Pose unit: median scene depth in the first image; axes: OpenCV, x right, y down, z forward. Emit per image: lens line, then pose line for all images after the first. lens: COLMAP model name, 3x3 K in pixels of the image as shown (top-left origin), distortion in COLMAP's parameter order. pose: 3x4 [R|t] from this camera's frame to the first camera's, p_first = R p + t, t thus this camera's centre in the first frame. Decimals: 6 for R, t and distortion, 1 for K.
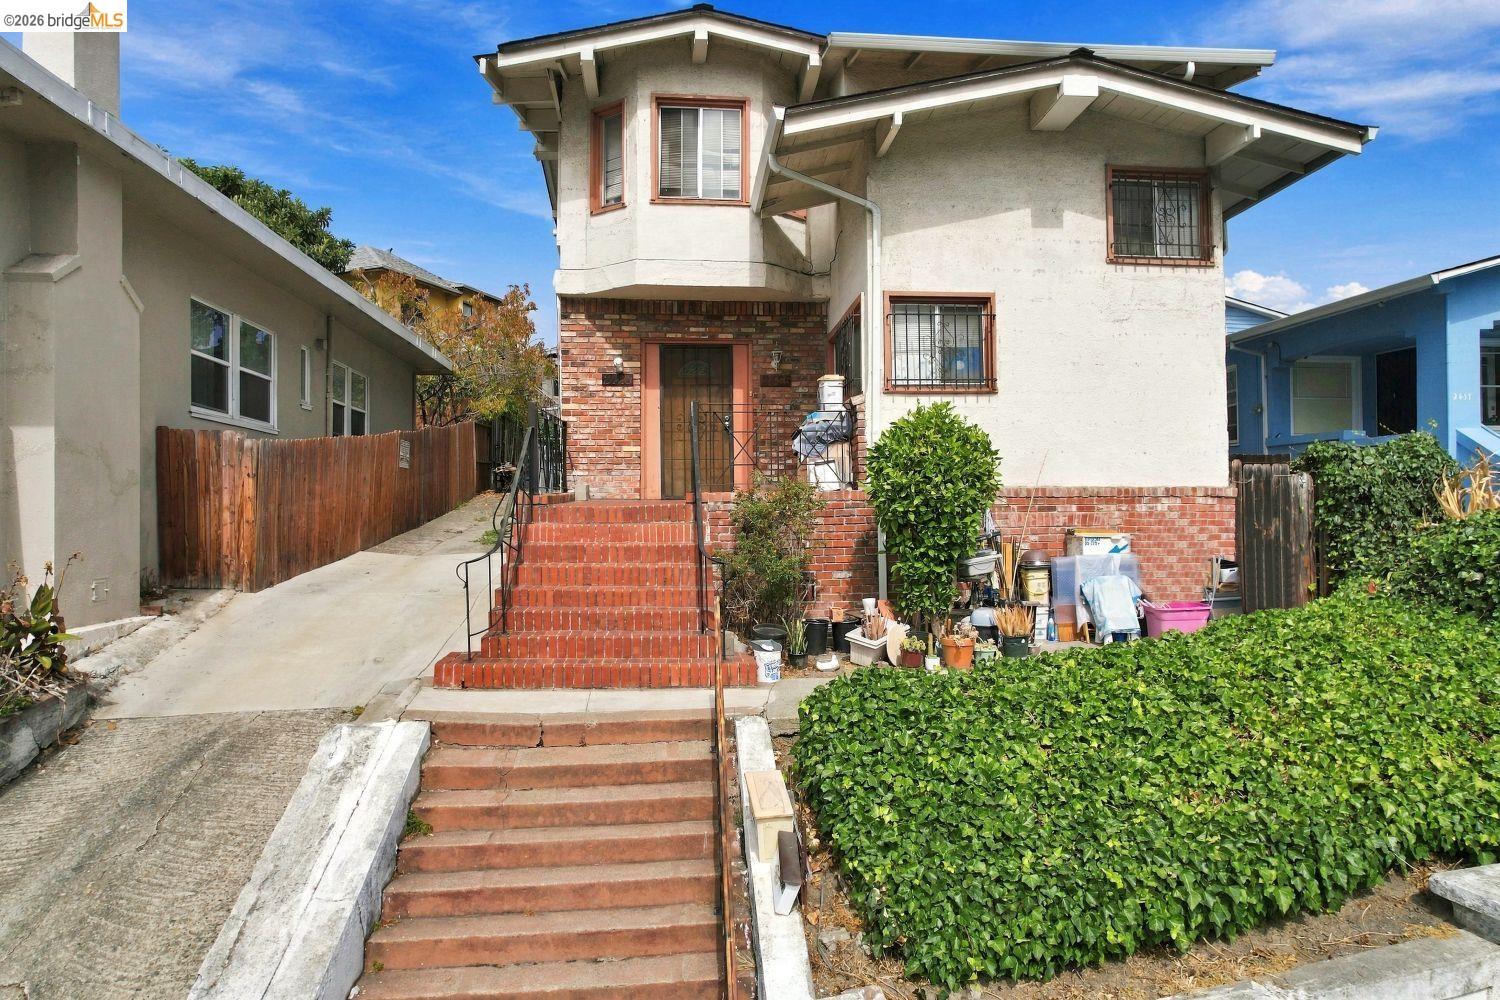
lens RADIAL K [[948.8, 0, 750.0], [0, 948.8, 500.0], [0, 0, 1]] dist [-0.000189, 0.001533]
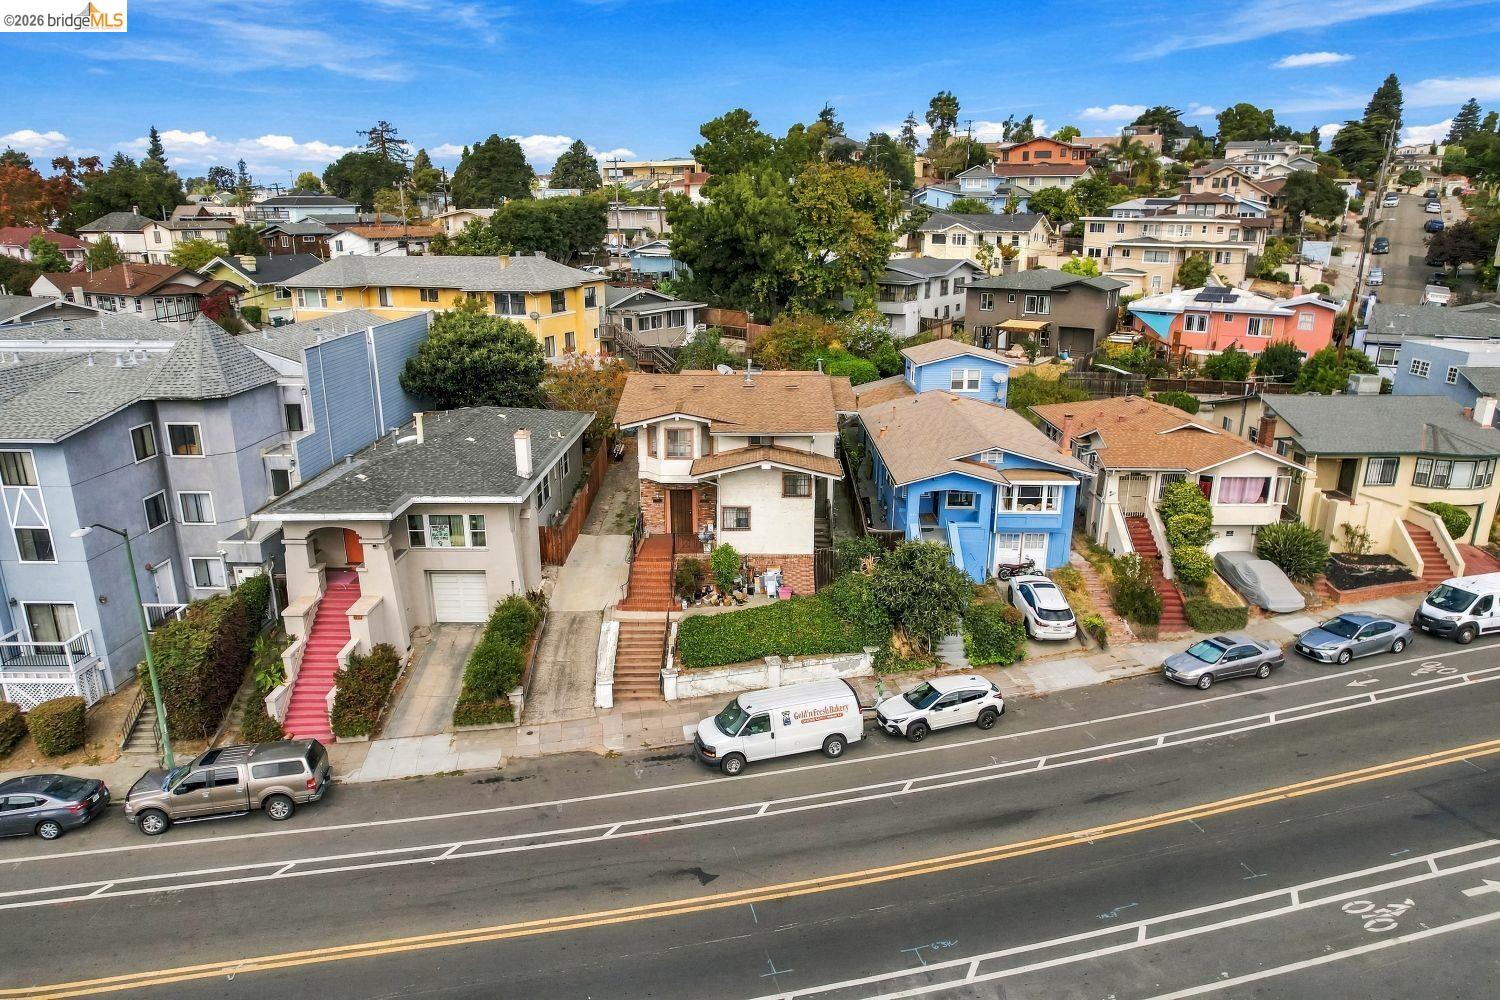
lens RADIAL K [[948.8, 0, 750.0], [0, 948.8, 500.0], [0, 0, 1]] dist [-0.000189, 0.001533]
pose [[0.994695, 0.030344, -0.098286, 0.635116], [0.000583, 0.953822, 0.300373, -1.401526], [0.102862, -0.298837, 0.948744, -2.653297]]
